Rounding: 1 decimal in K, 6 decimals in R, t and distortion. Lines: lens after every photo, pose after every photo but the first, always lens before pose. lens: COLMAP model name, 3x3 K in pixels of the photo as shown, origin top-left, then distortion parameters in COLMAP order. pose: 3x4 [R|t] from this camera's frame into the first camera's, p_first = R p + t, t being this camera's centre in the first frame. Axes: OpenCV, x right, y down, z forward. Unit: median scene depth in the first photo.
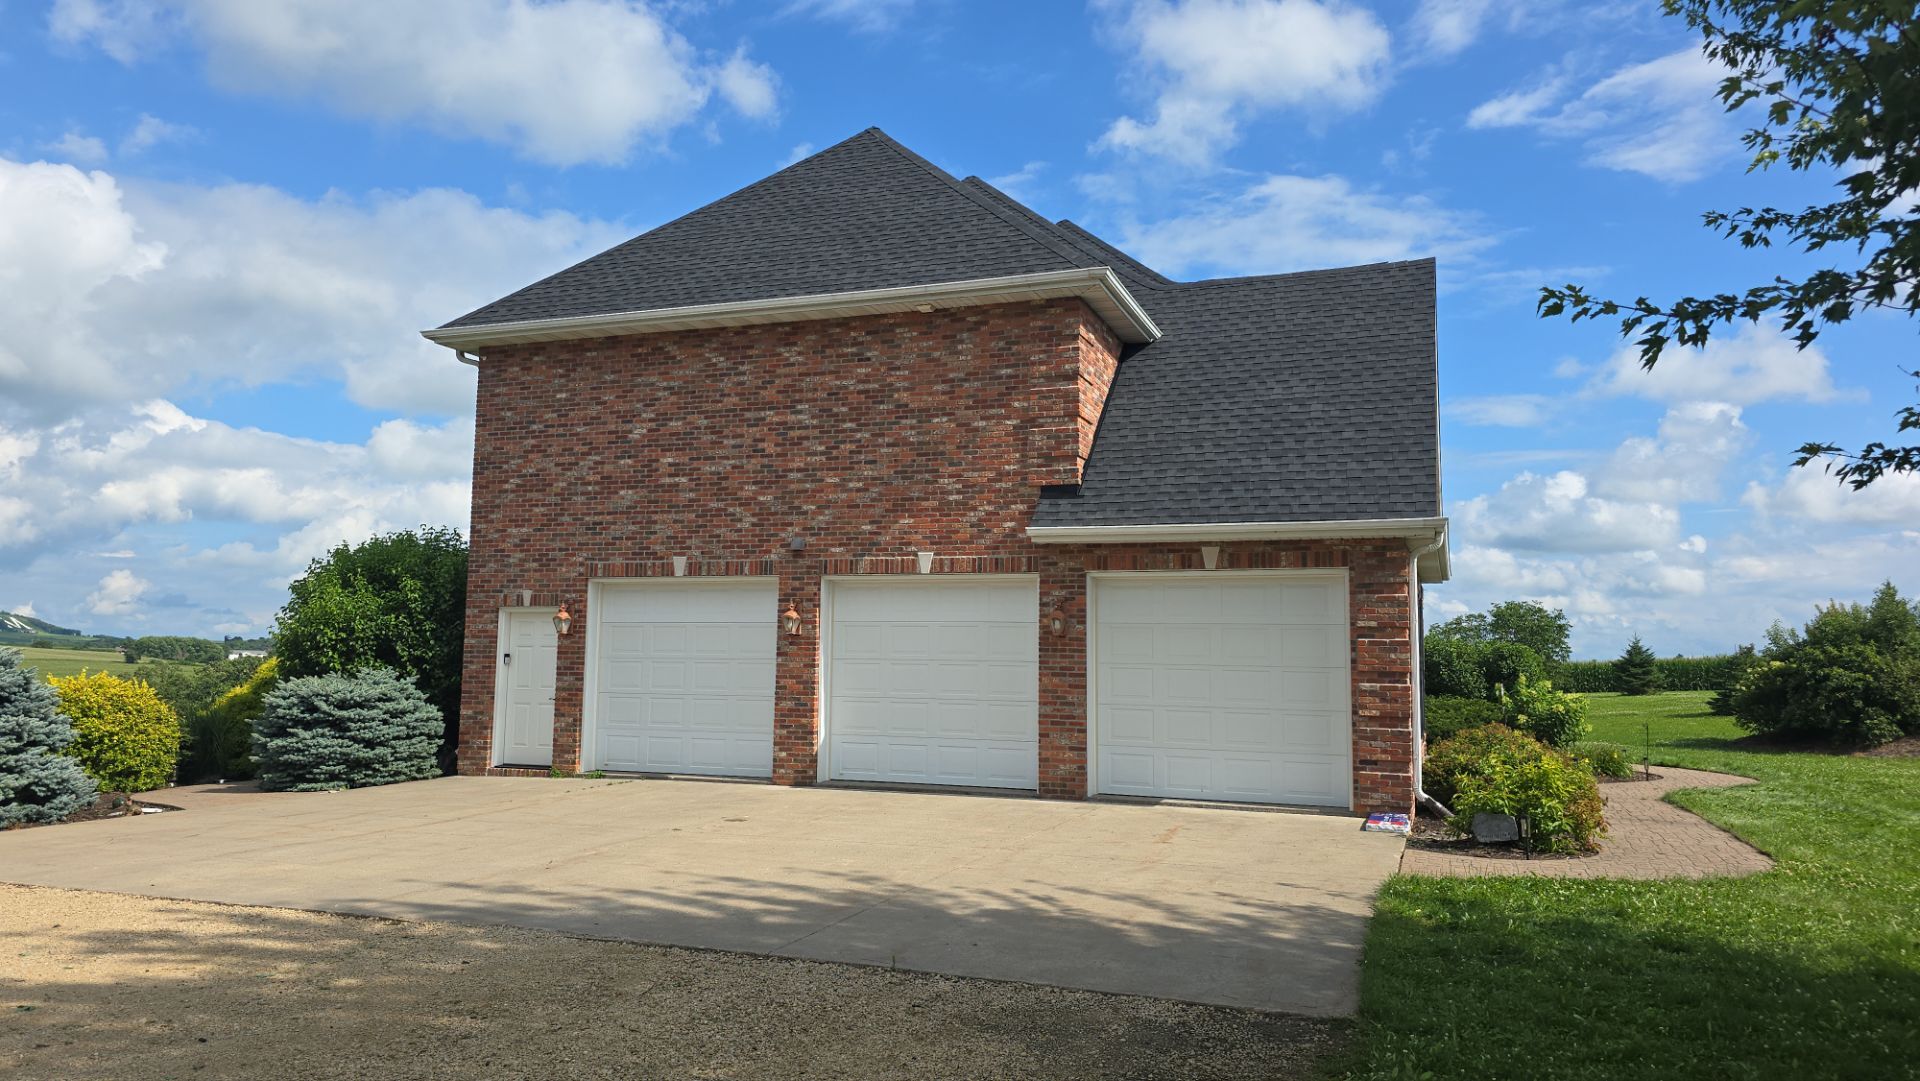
lens RADIAL K [[1302.4, 0, 960.0], [0, 1302.4, 540.5], [0, 0, 1]] dist [0.208027, -0.444779]
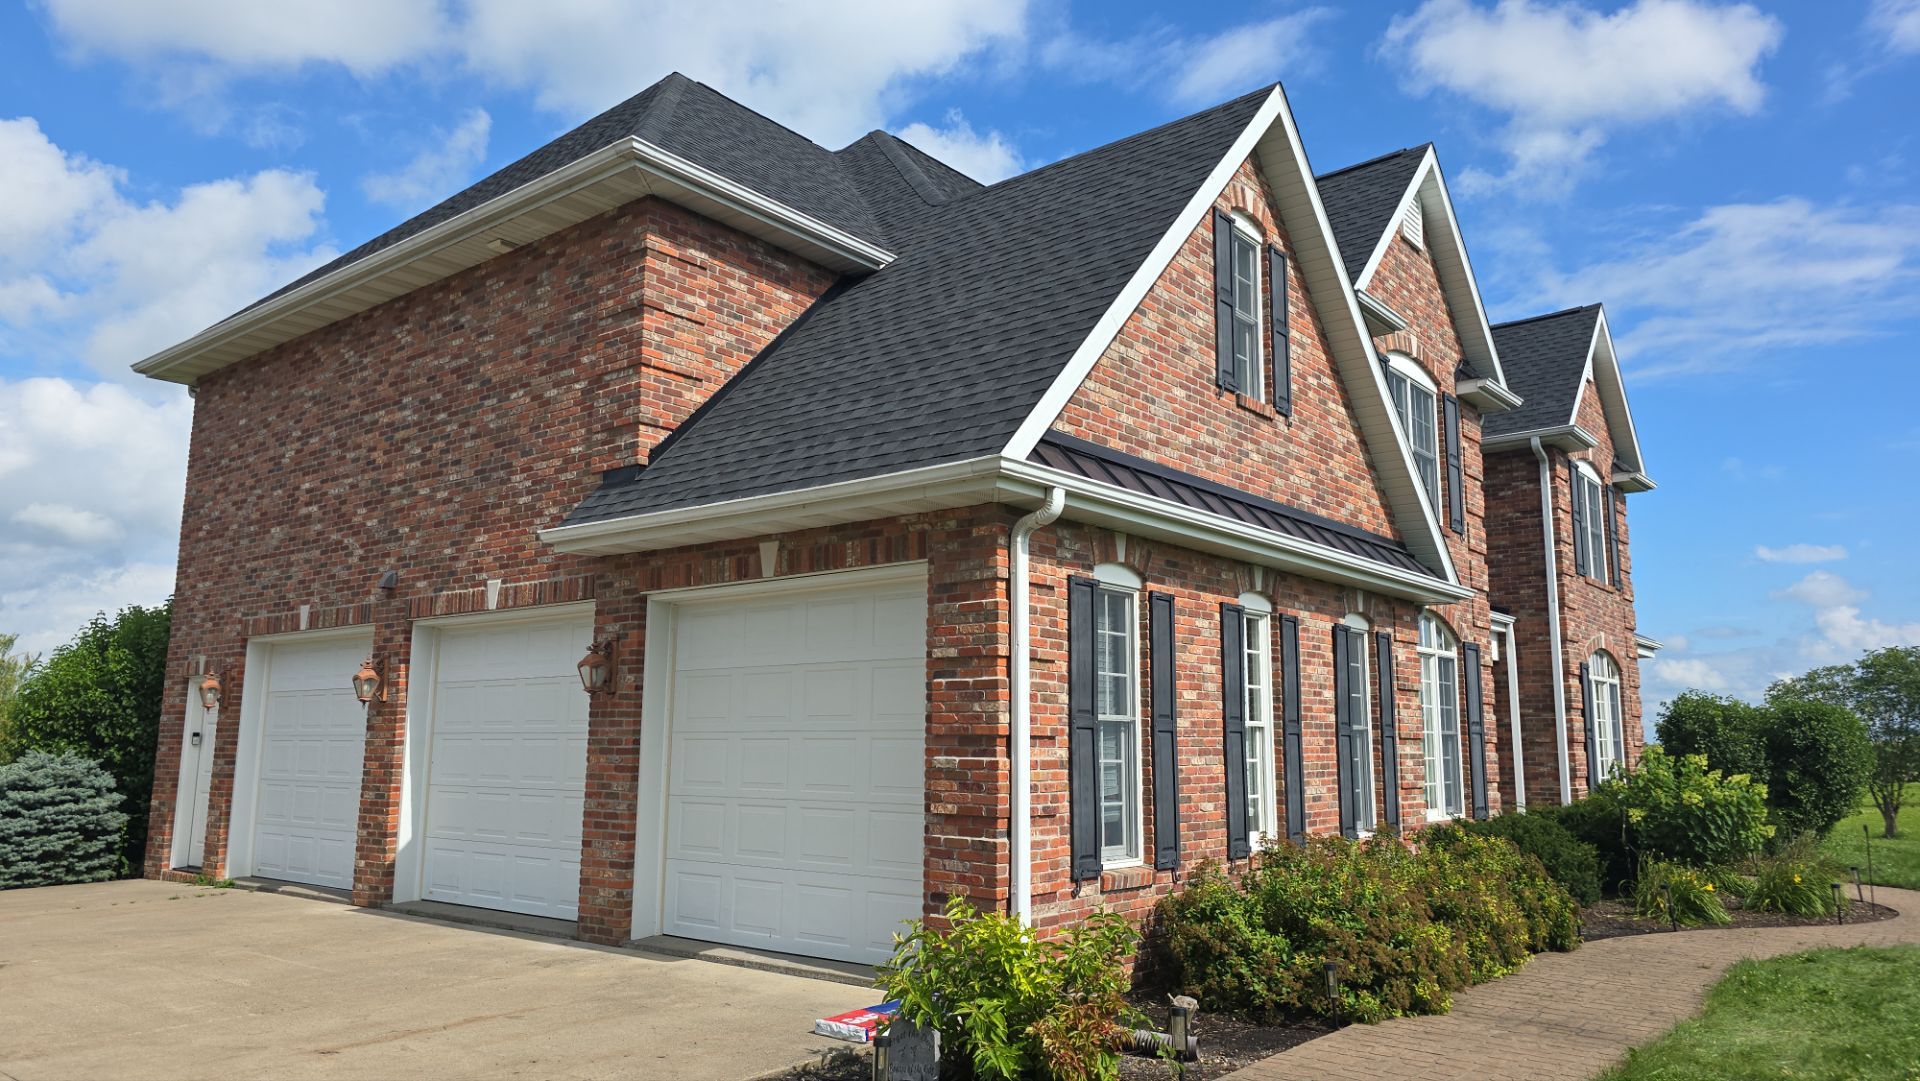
lens RADIAL K [[1279.6, 0, 960.0], [0, 1279.6, 540.5], [0, 0, 1]] dist [0.052511, -0.034568]
pose [[0.951019, -0.058935, -0.303462, 0.427357], [0.039134, 0.996713, -0.070929, 0.047191], [0.306645, 0.055579, 0.950200, 0.409002]]
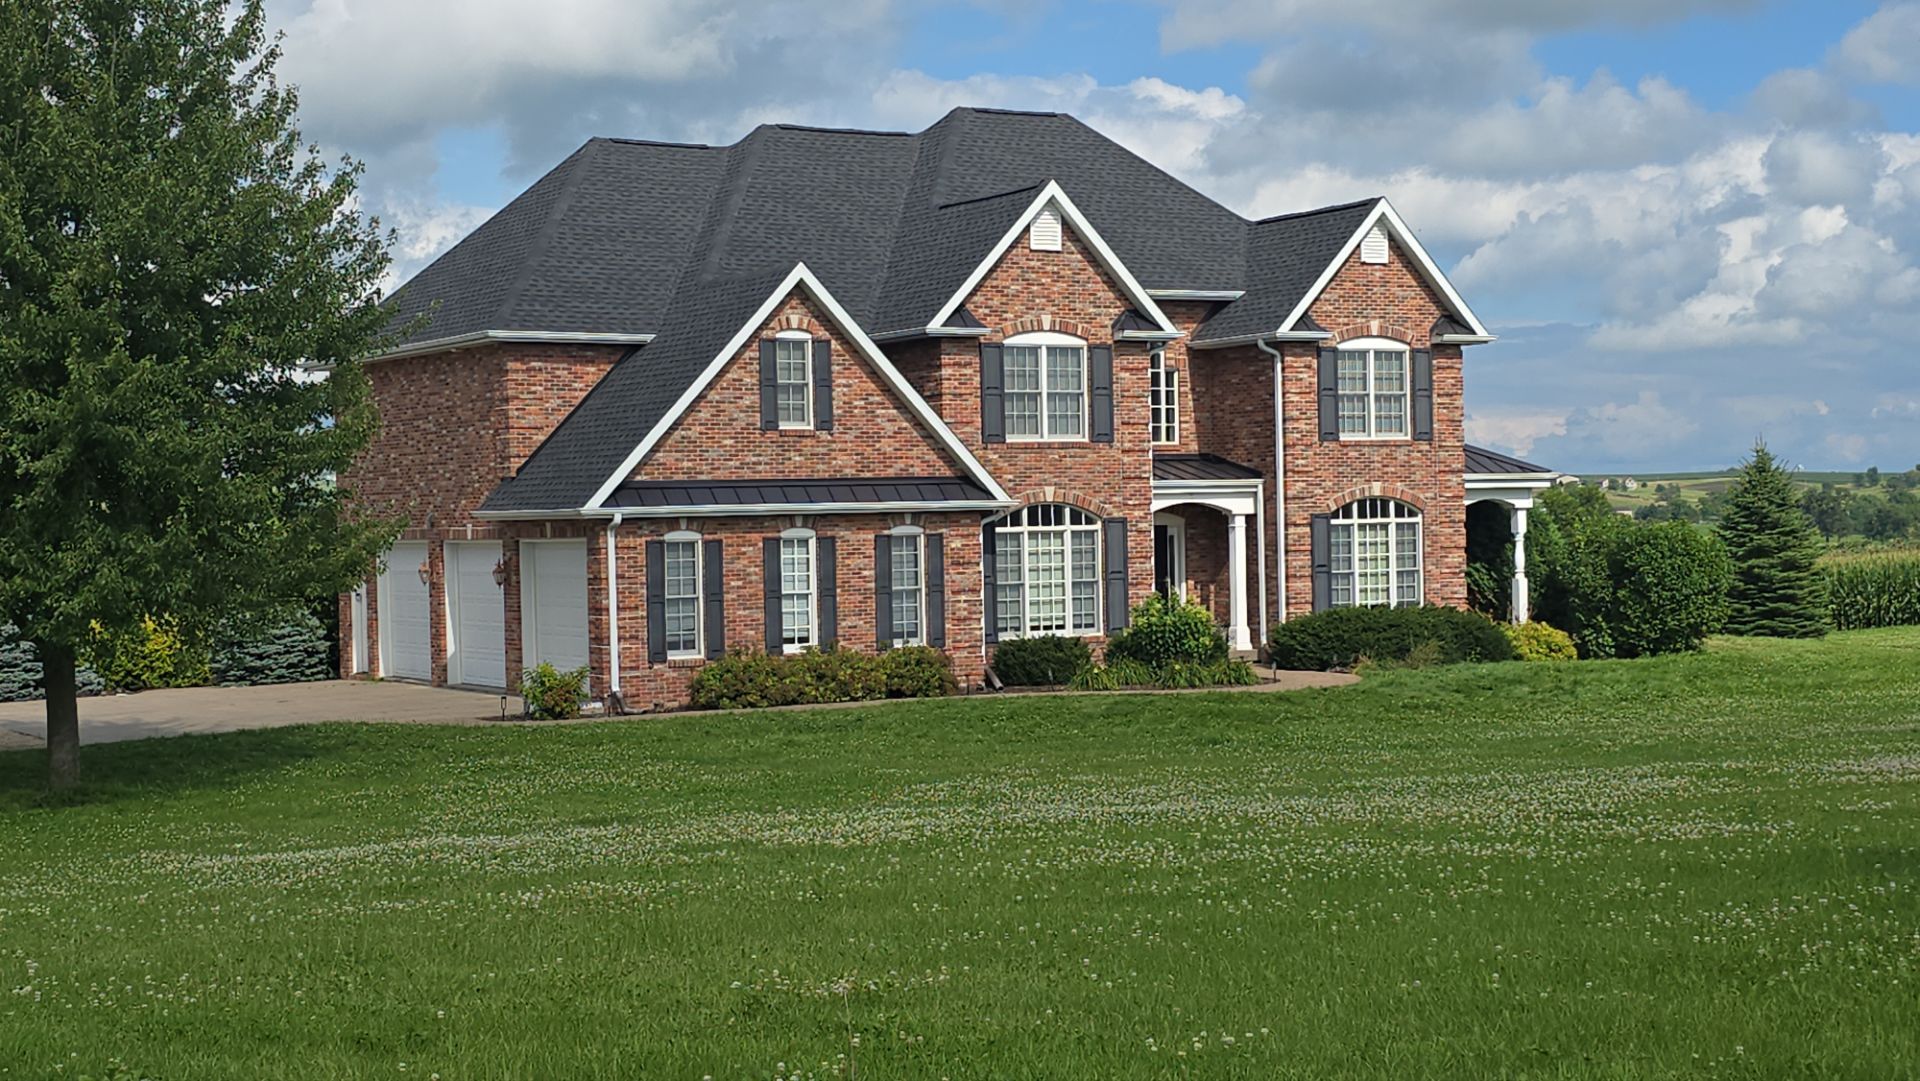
lens RADIAL K [[2610.1, 0, 960.0], [0, 2610.1, 540.5], [0, 0, 1]] dist [0.161580, -0.024521]
pose [[0.793769, -0.027687, -0.607589, 2.111685], [0.093066, 0.992729, 0.076345, -0.140869], [0.601057, -0.117146, 0.790574, -0.922390]]
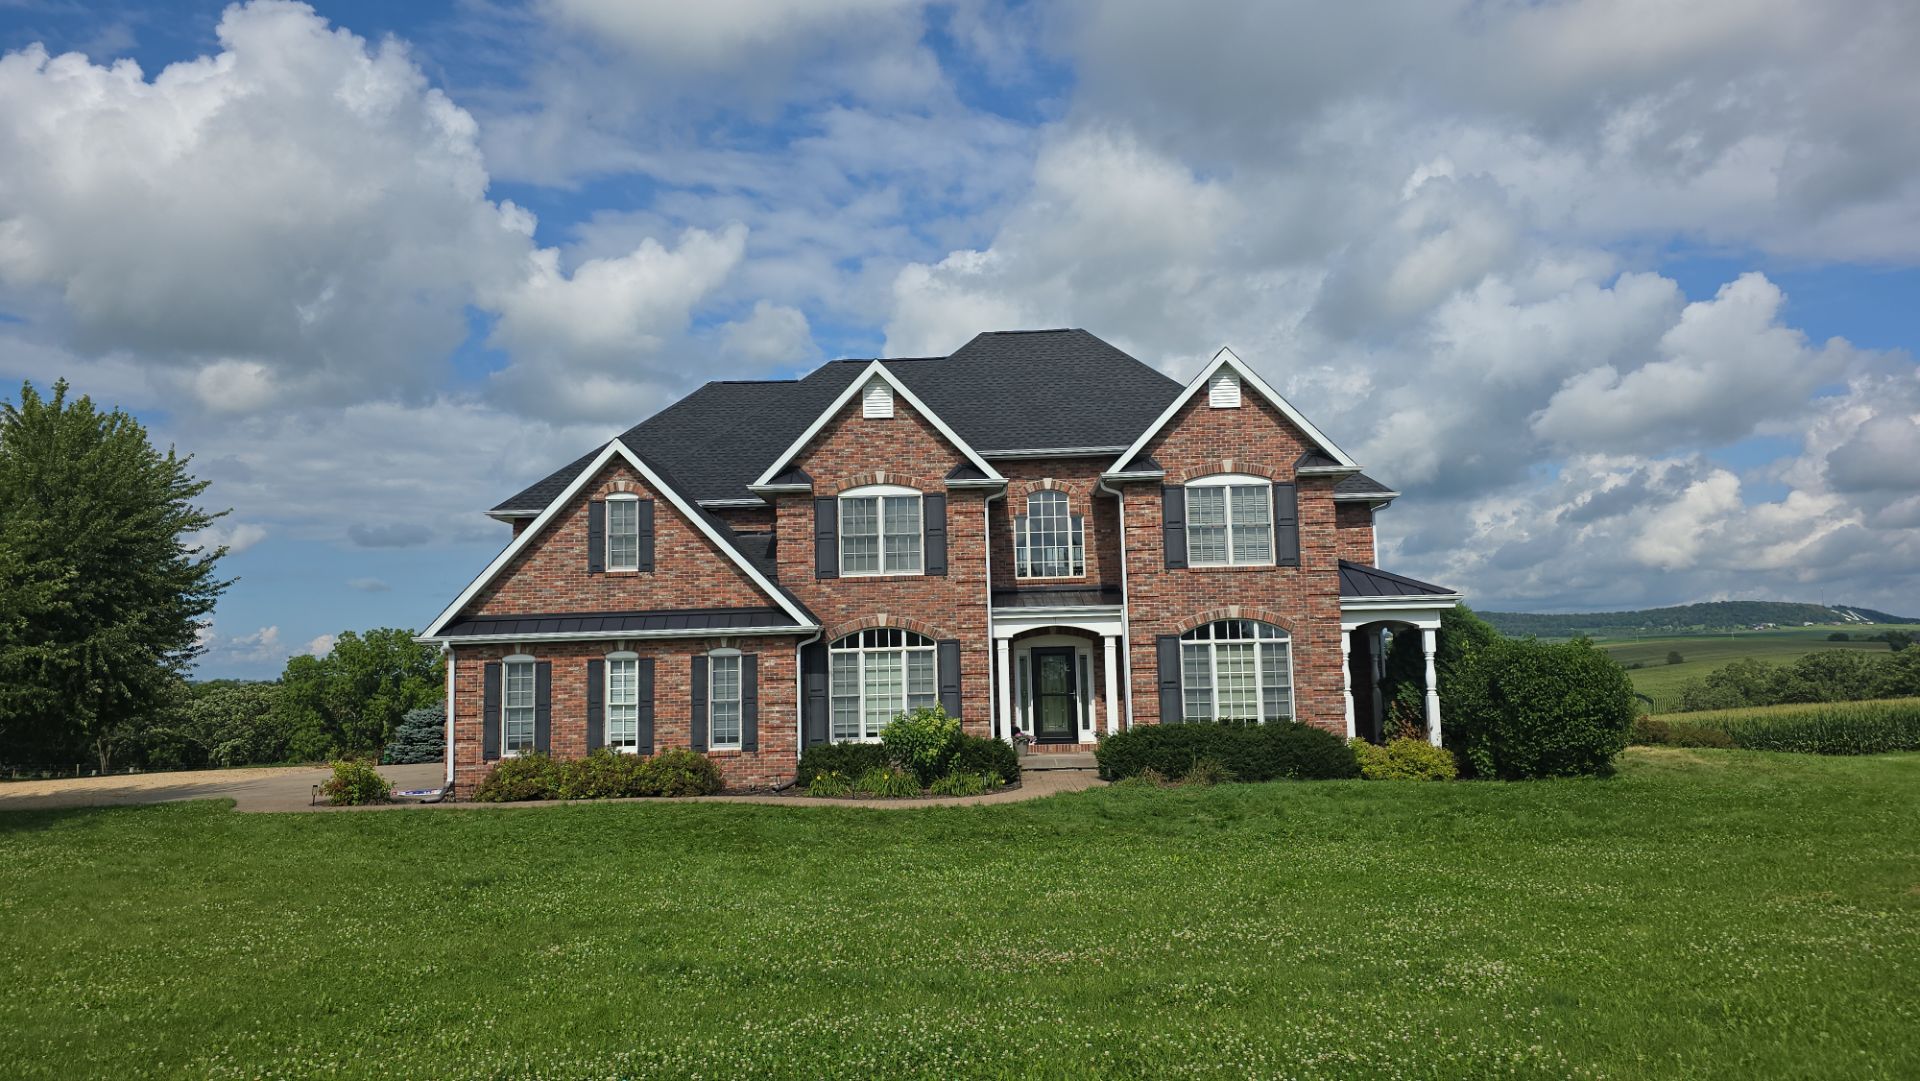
lens RADIAL K [[1302.4, 0, 960.0], [0, 1302.4, 540.5], [0, 0, 1]] dist [0.208027, -0.444779]
pose [[0.362204, -0.116509, -0.924789, 2.071324], [0.122246, 0.989525, -0.076786, 0.075088], [0.924048, -0.085240, 0.372652, 0.863727]]
